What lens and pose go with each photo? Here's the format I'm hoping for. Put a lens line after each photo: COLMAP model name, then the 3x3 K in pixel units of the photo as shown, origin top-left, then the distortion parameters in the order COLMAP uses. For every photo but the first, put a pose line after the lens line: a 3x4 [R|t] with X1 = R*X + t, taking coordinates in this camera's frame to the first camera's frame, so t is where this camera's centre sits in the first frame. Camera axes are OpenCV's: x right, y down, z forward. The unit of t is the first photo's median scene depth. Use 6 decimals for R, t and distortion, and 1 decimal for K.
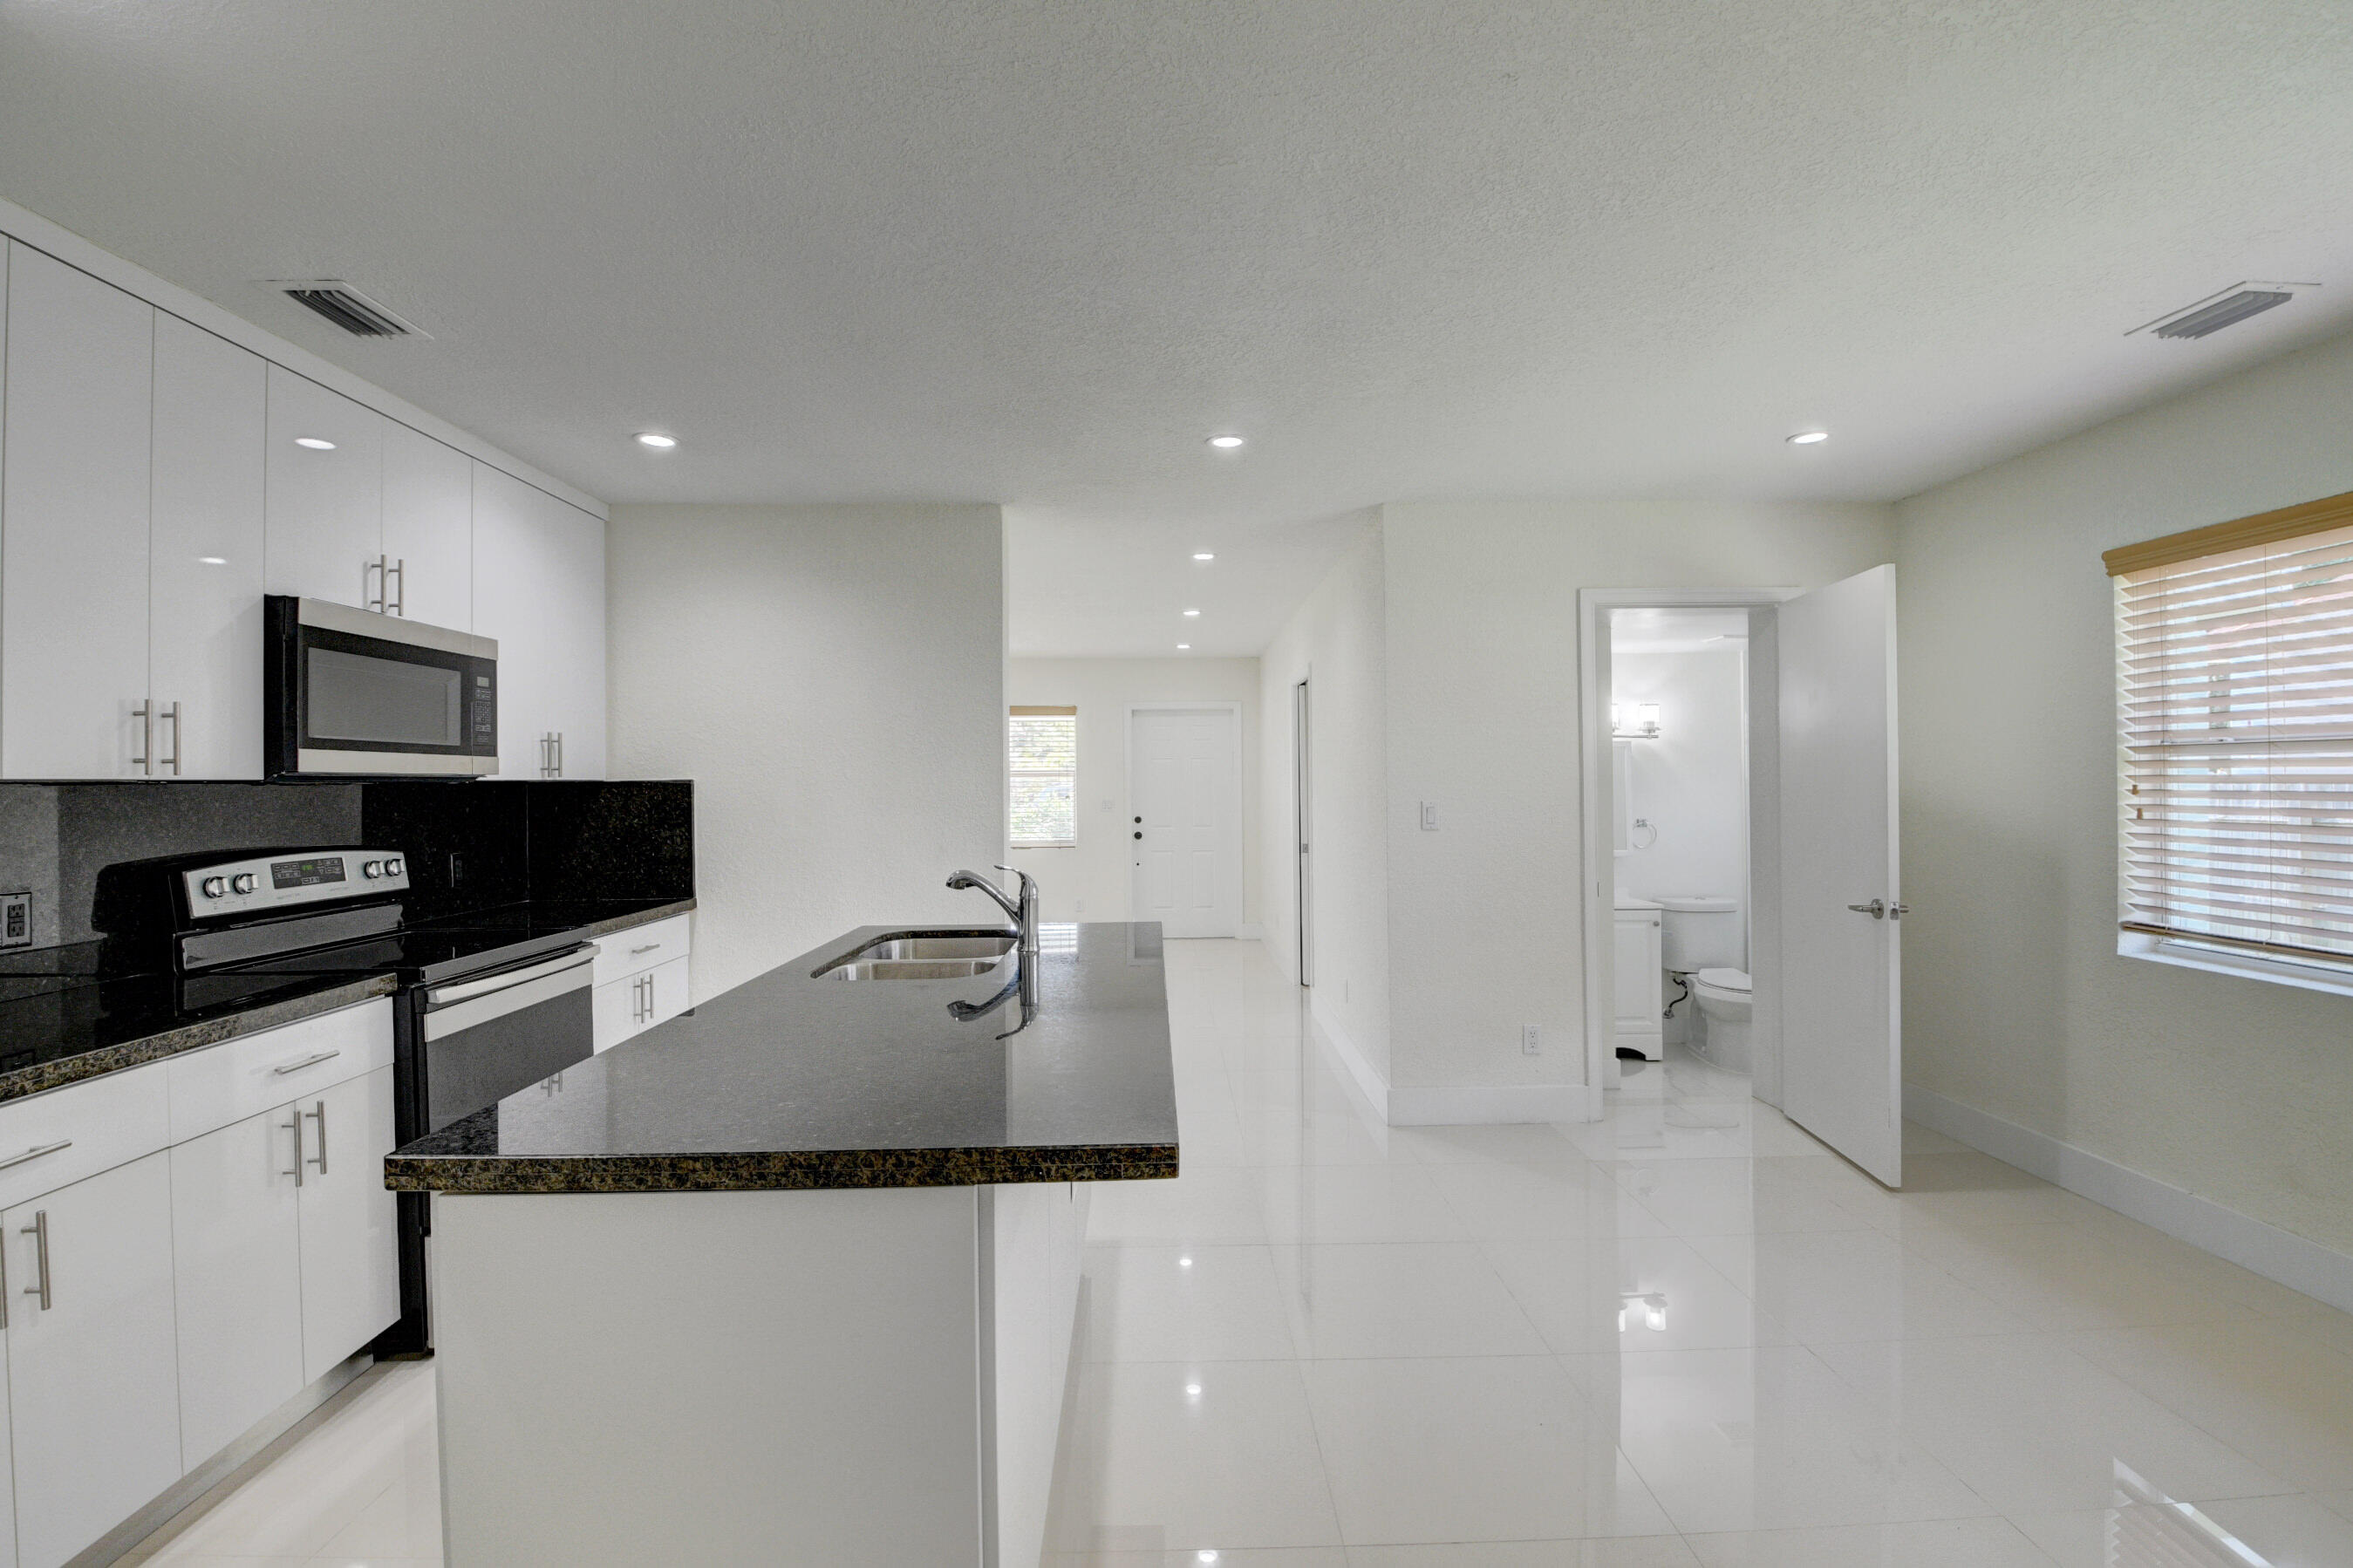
lens RADIAL K [[1059.2, 0, 1176.5], [0, 1059.2, 784.0], [0, 0, 1]] dist [0.000276, -0.018379]
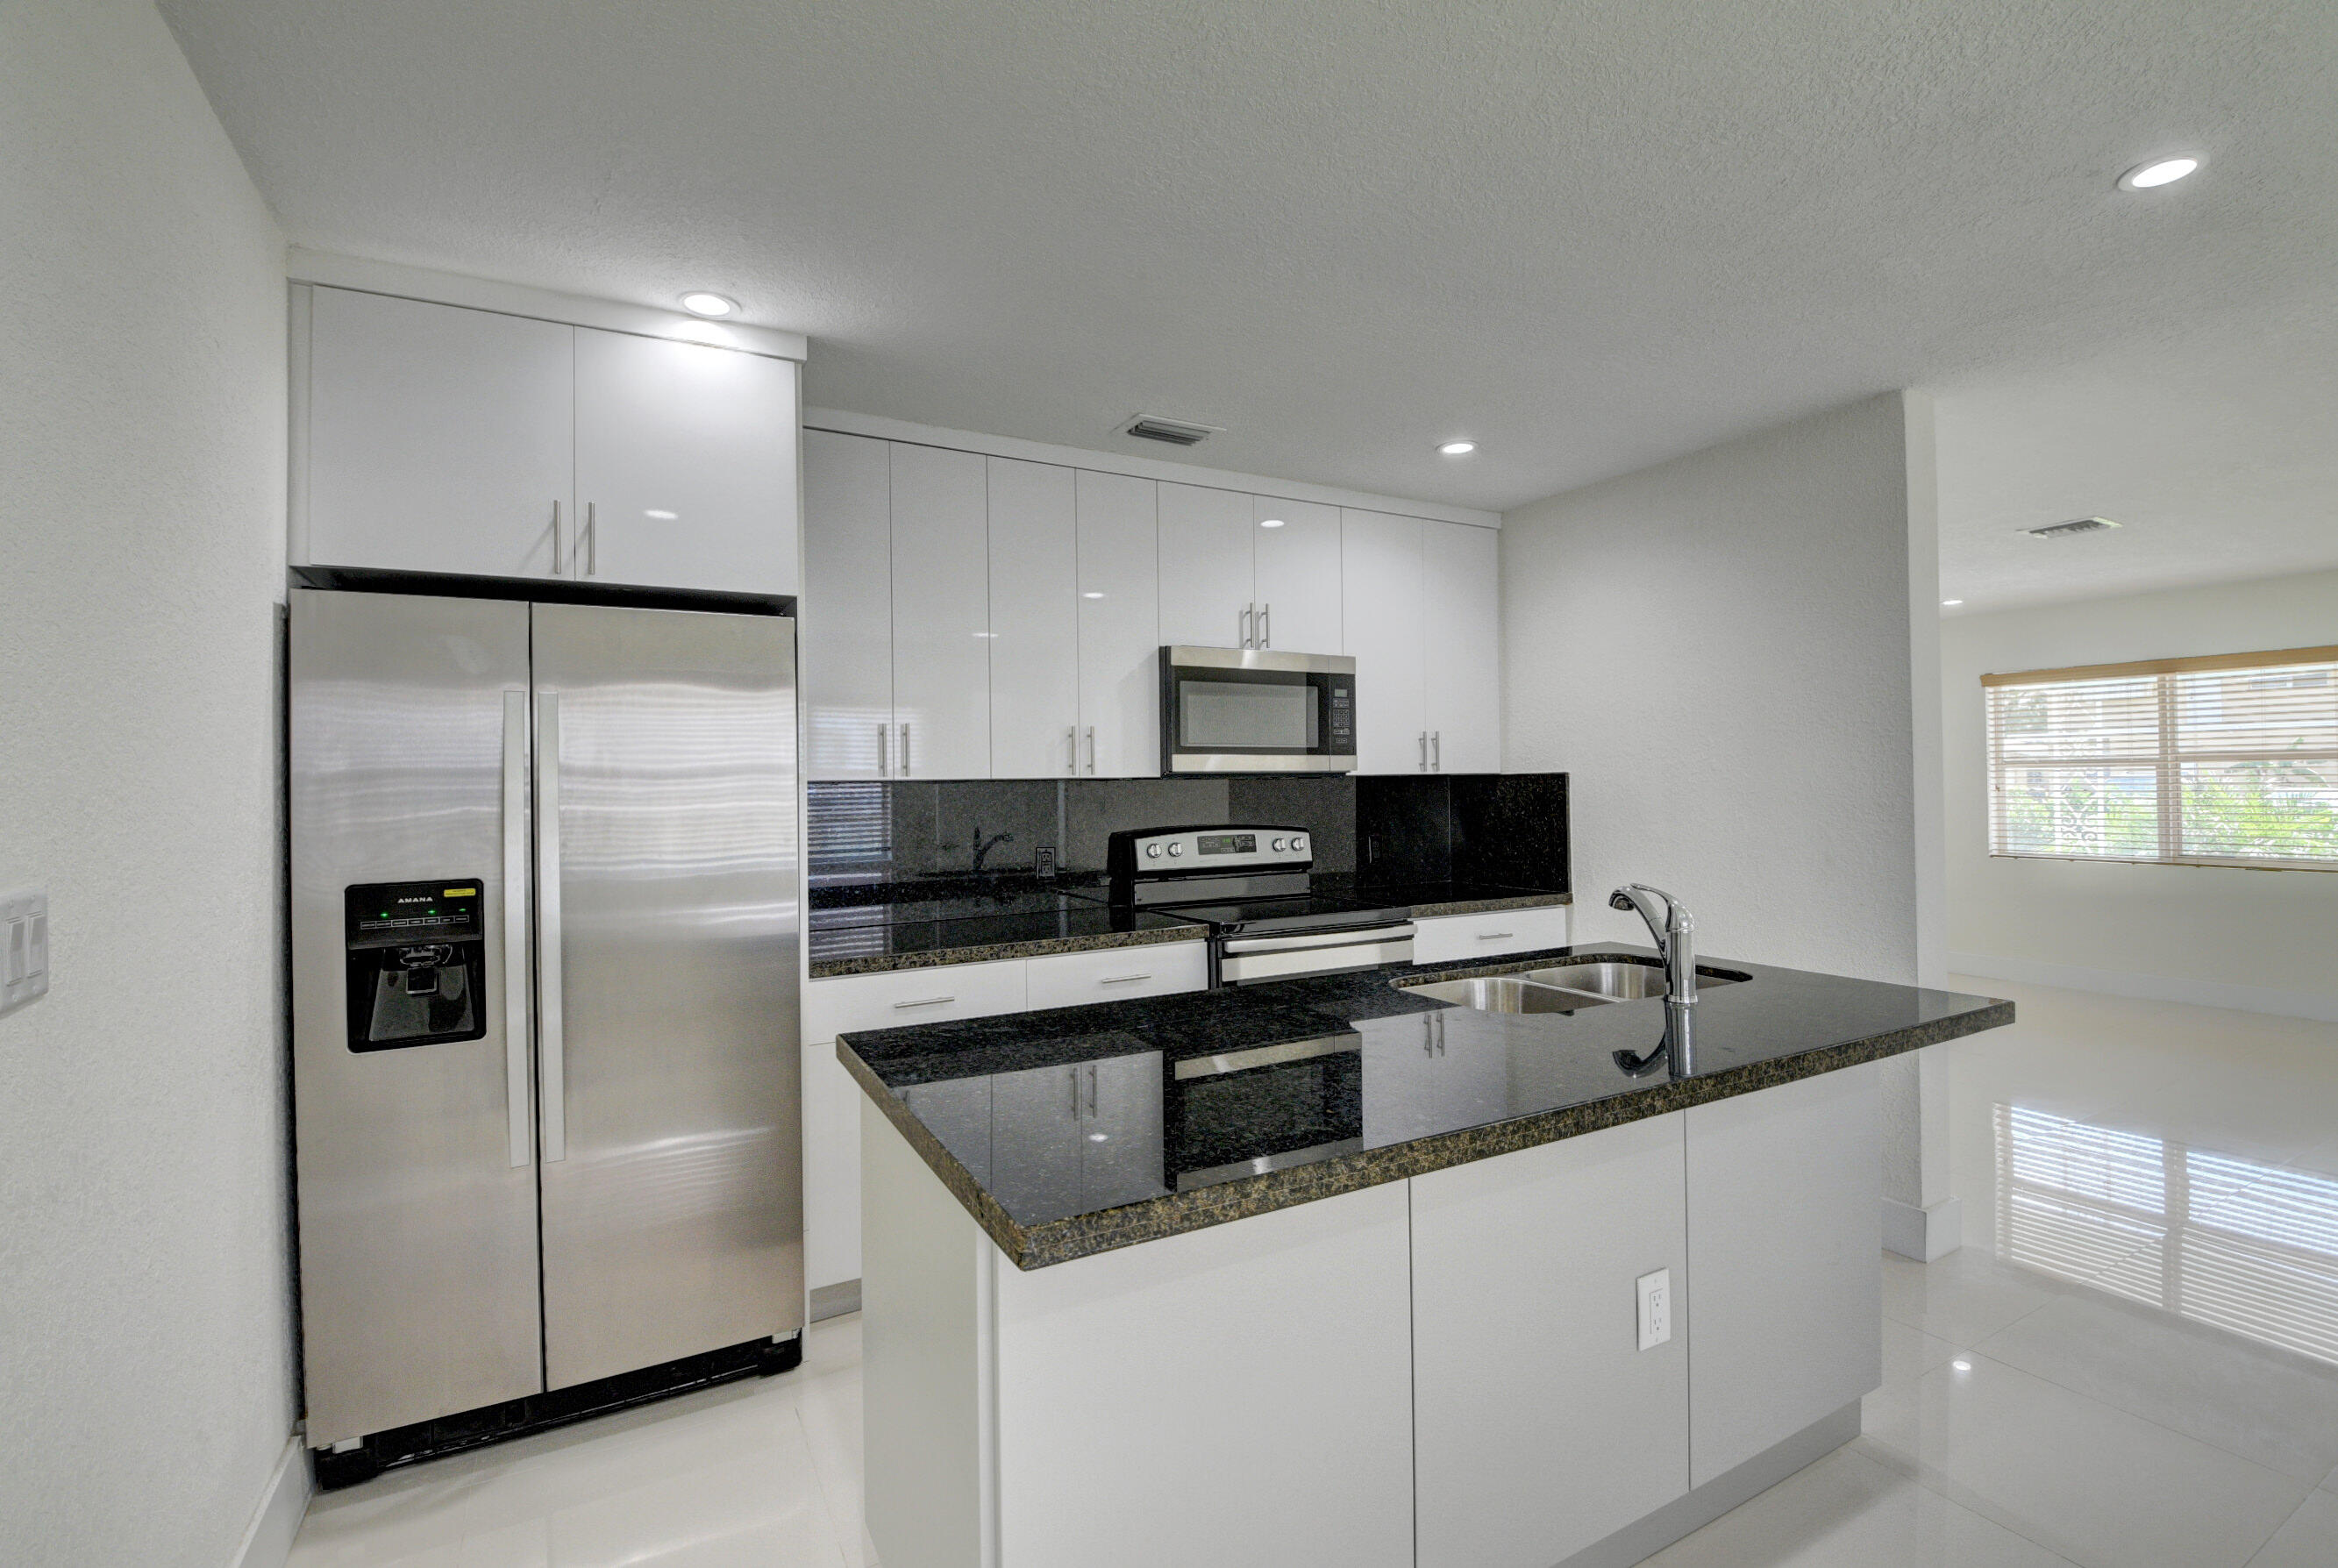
lens RADIAL K [[1030.4, 0, 1169.0], [0, 1030.4, 784.0], [0, 0, 1]] dist [-0.000449, -0.000045]
pose [[0.448928, 0.004467, -0.893557, 0.308710], [0.007755, 0.999930, 0.008895, -0.005914], [0.893534, -0.010923, 0.448862, 0.306494]]
